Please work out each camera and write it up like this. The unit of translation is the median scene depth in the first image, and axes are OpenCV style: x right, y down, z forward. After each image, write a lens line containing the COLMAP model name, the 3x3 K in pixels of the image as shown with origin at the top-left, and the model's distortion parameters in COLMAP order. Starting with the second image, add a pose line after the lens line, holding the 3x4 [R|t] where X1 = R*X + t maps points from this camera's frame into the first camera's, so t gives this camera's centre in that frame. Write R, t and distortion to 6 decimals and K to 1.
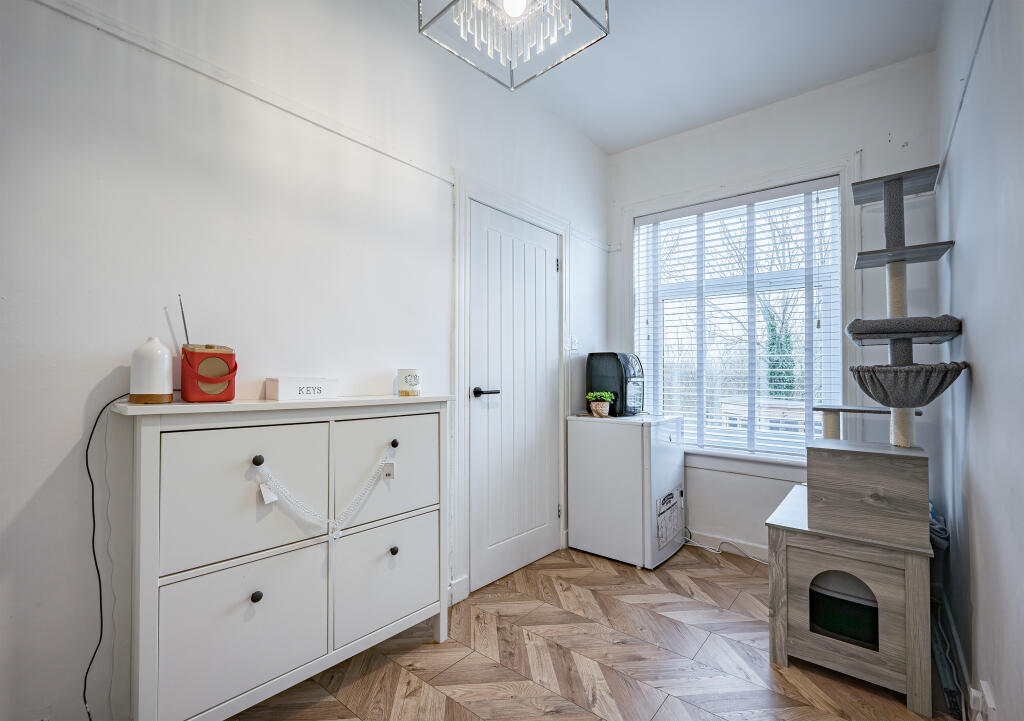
lens RADIAL K [[399.9, 0, 512.5], [0, 399.9, 374.7], [0, 0, 1]] dist [0.000073, -0.000008]
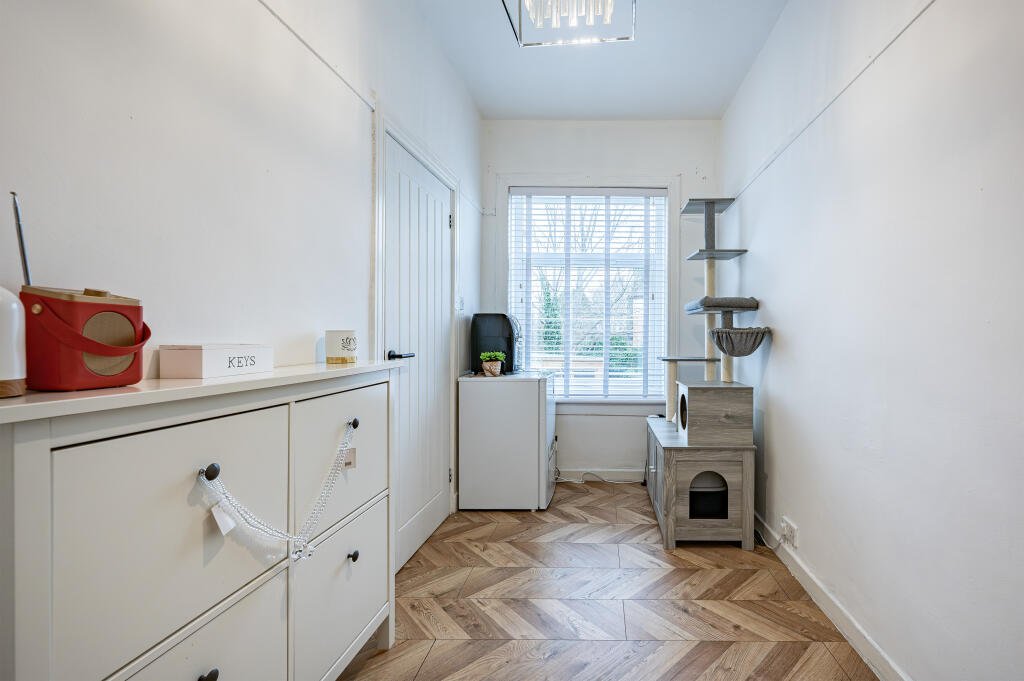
lens RADIAL K [[411.5, 0, 512.0], [0, 411.5, 340.5], [0, 0, 1]] dist [0.000832, 0.000003]
pose [[0.829315, -0.013345, 0.558622, -0.395850], [0.003468, 0.999818, 0.018736, -0.006976], [-0.558771, -0.013601, 0.829211, 0.113468]]
